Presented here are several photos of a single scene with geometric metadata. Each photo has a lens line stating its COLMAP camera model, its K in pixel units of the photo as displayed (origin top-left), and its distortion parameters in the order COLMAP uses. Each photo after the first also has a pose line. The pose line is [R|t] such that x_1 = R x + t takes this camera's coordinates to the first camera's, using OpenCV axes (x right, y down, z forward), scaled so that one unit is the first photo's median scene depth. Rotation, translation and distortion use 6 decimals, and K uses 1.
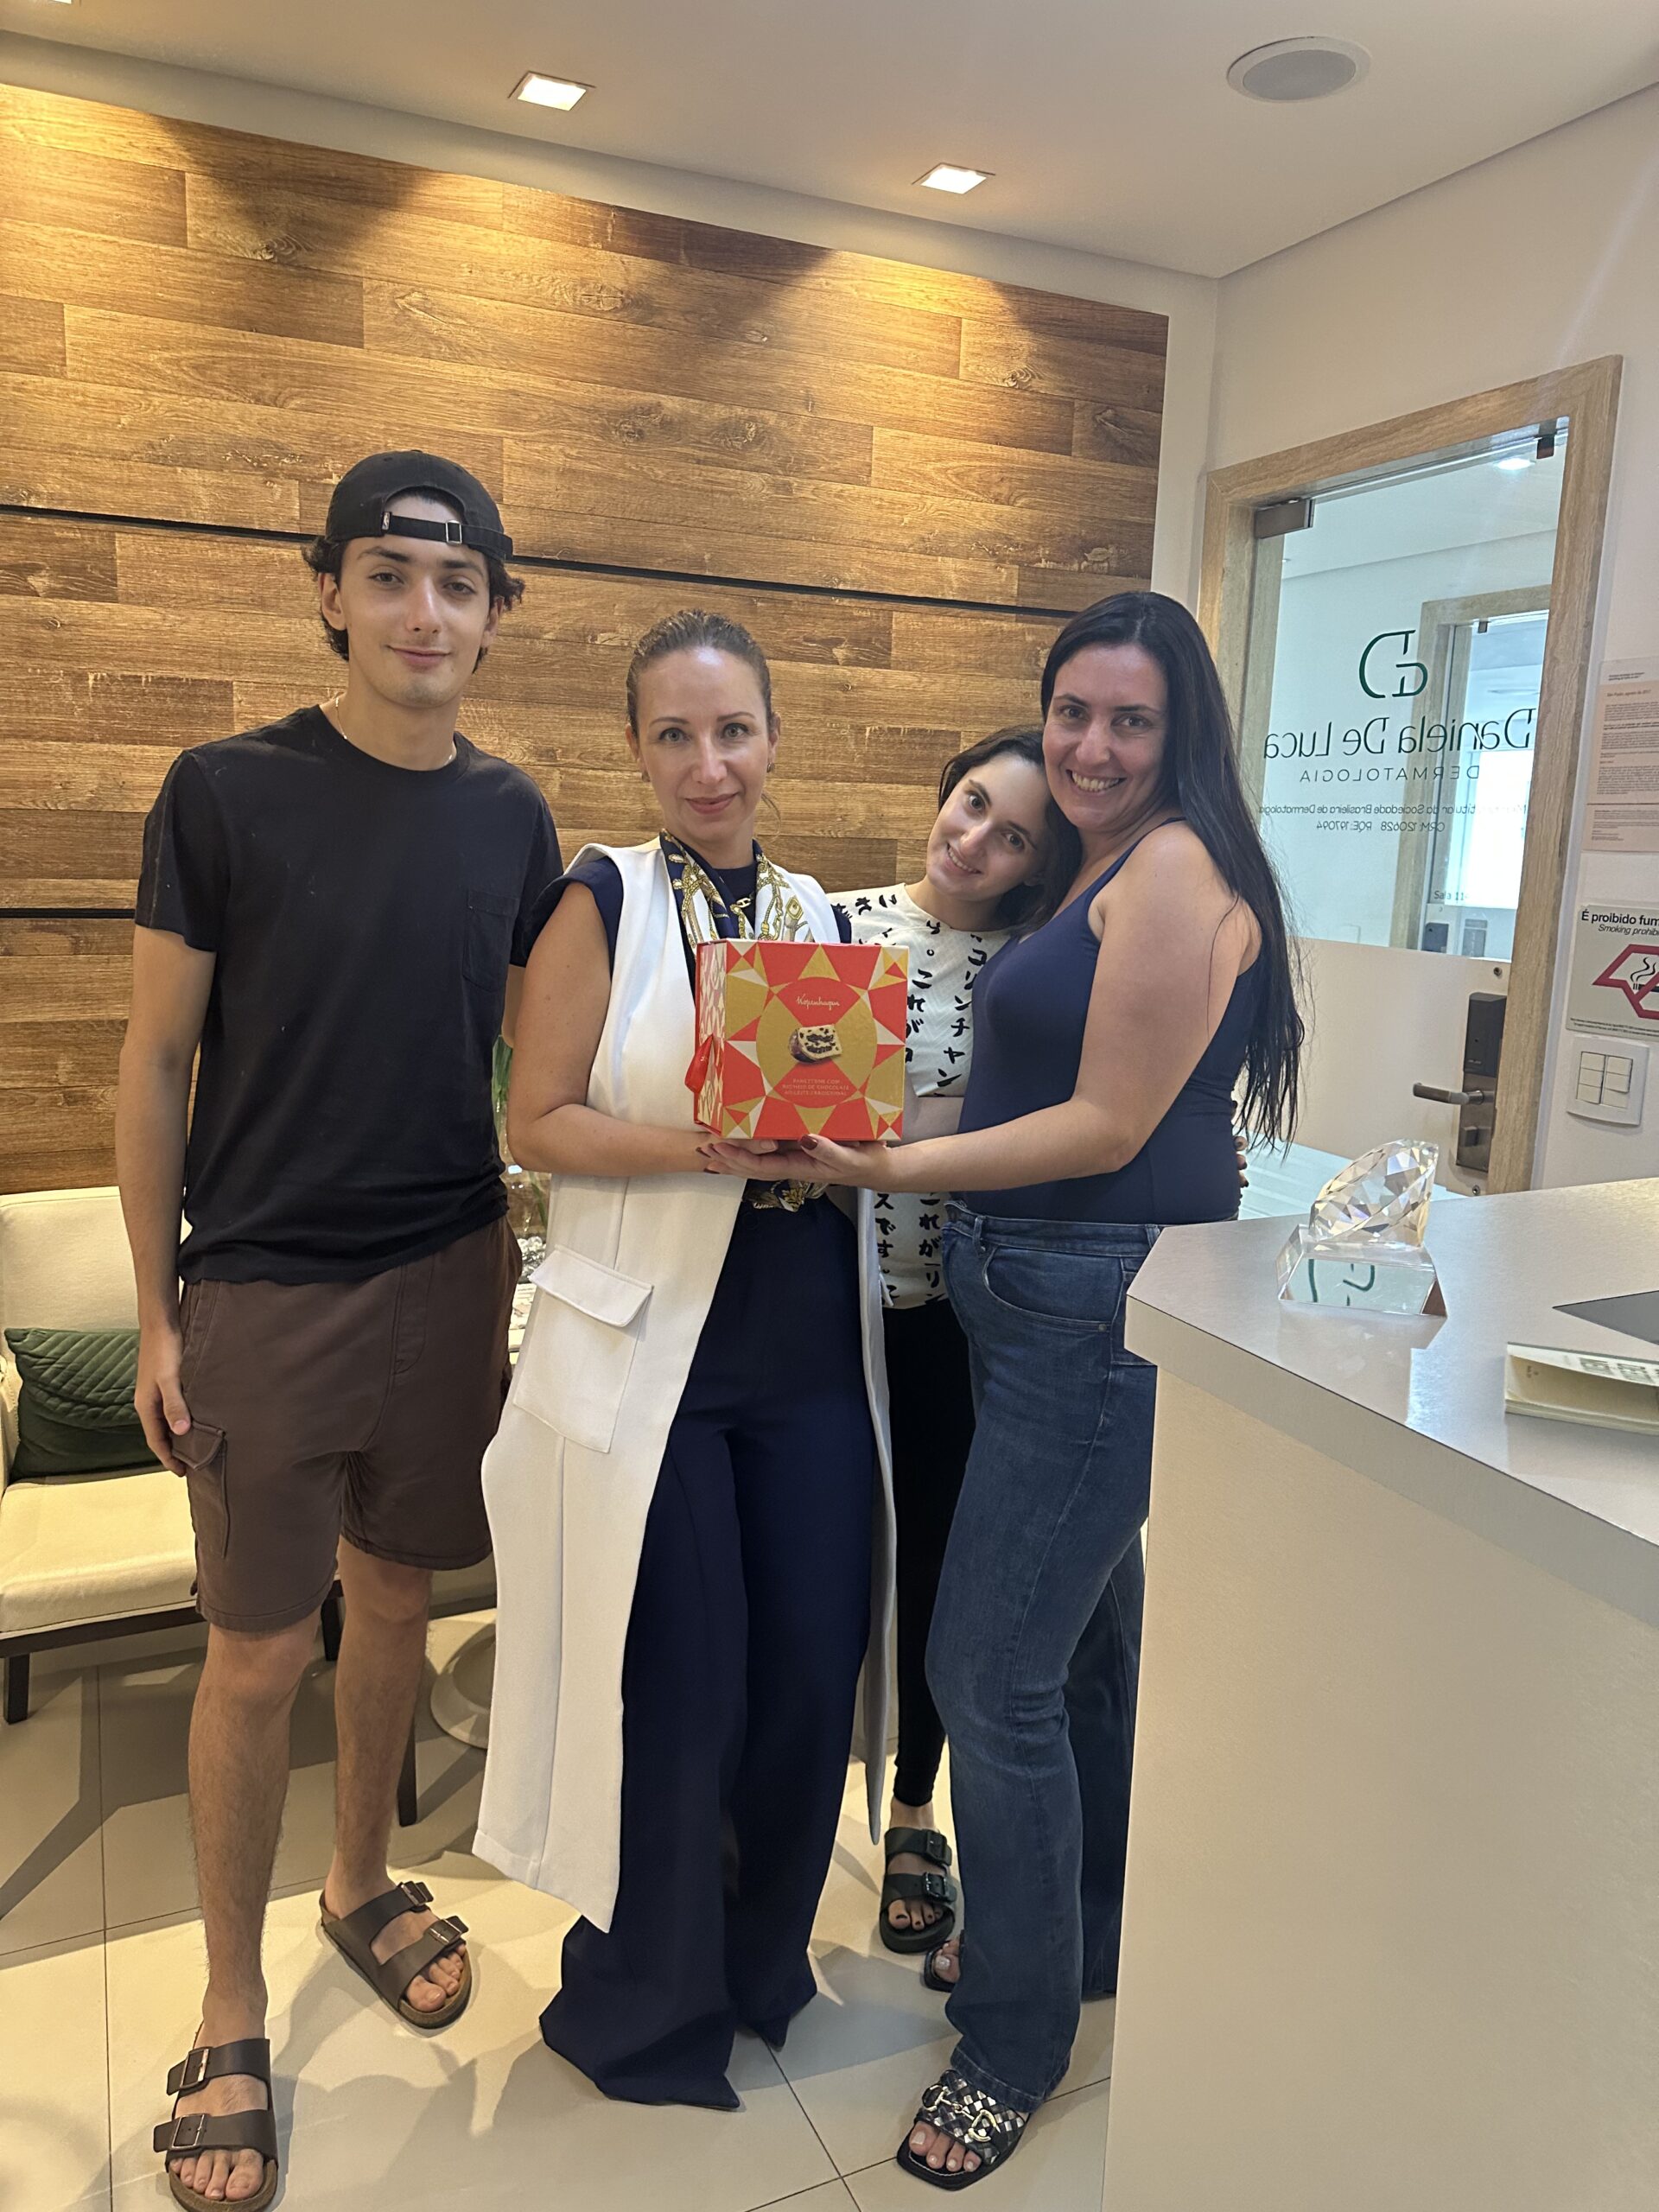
lens RADIAL K [[1654.8, 0, 789.2], [0, 1654.8, 1121.3], [0, 0, 1]] dist [0.011820, -0.016373]
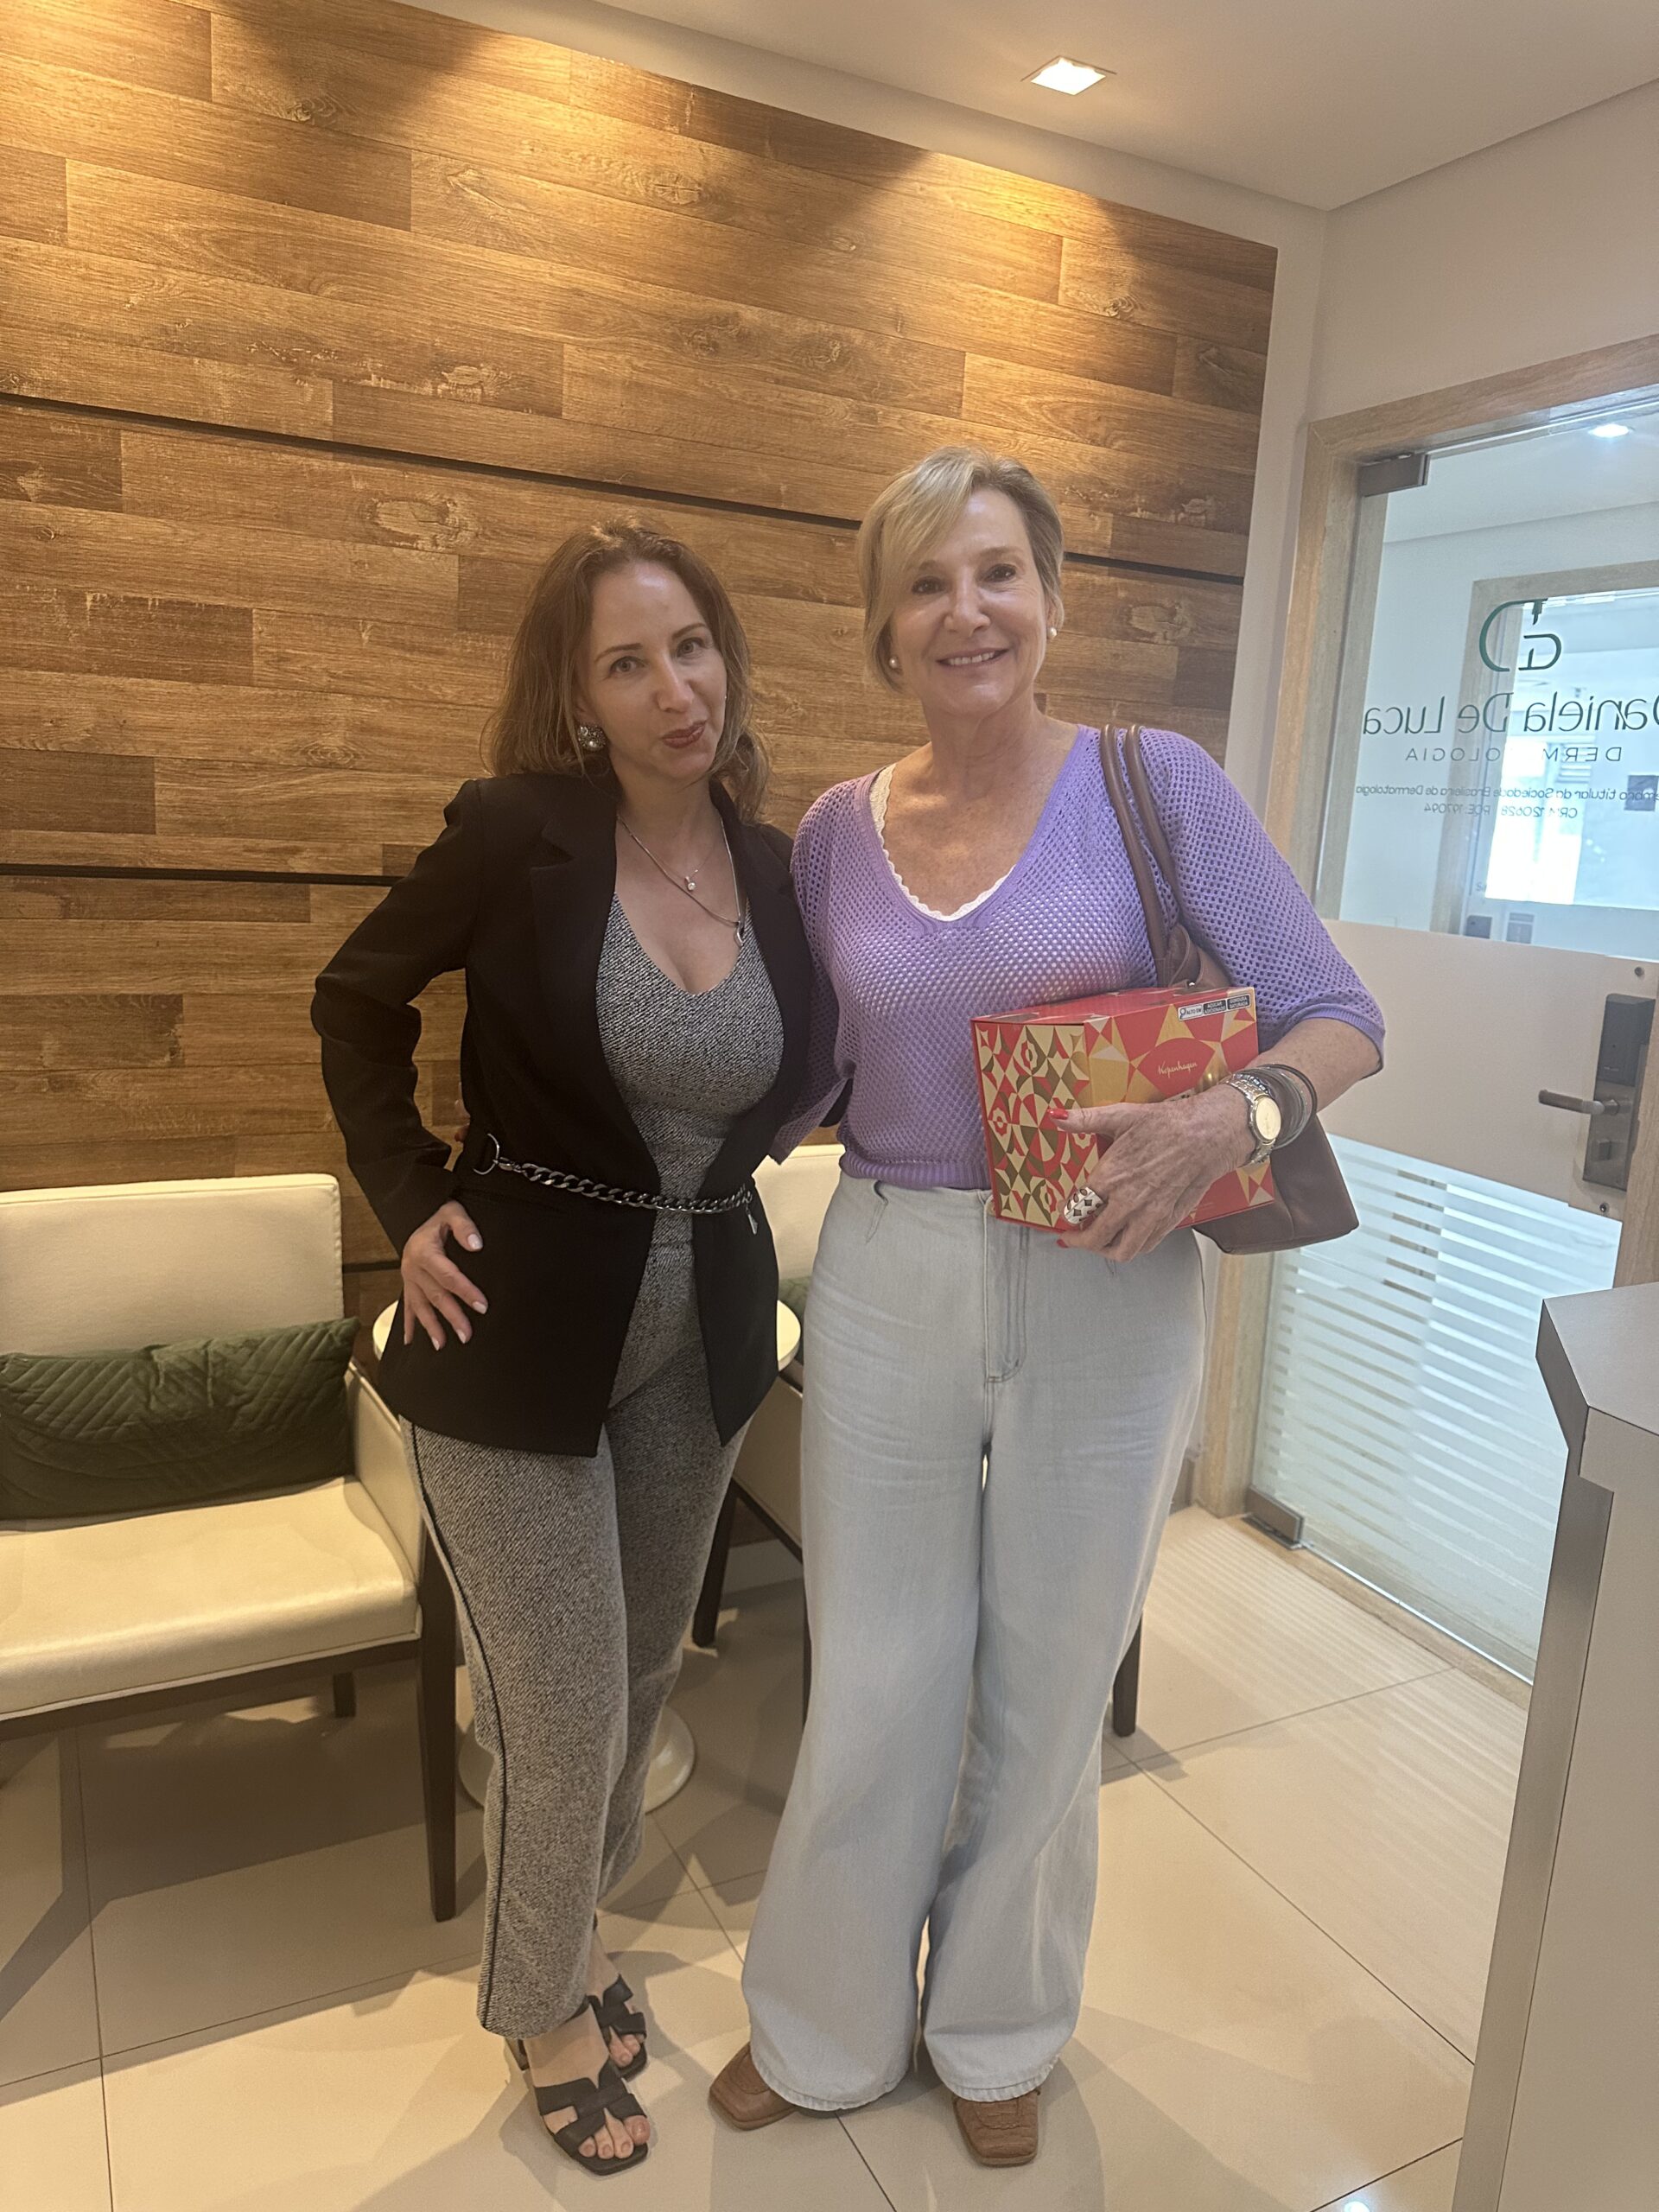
lens RADIAL K [[1654.8, 0, 818.8], [0, 1654.8, 1115.0], [0, 0, 1]] dist [0.011820, -0.016373]
pose [[0.998561, 0.016912, 0.050885, -0.072339], [-0.017513, 0.999782, 0.011385, -0.013109], [-0.050682, -0.012260, 0.998640, 0.102313]]
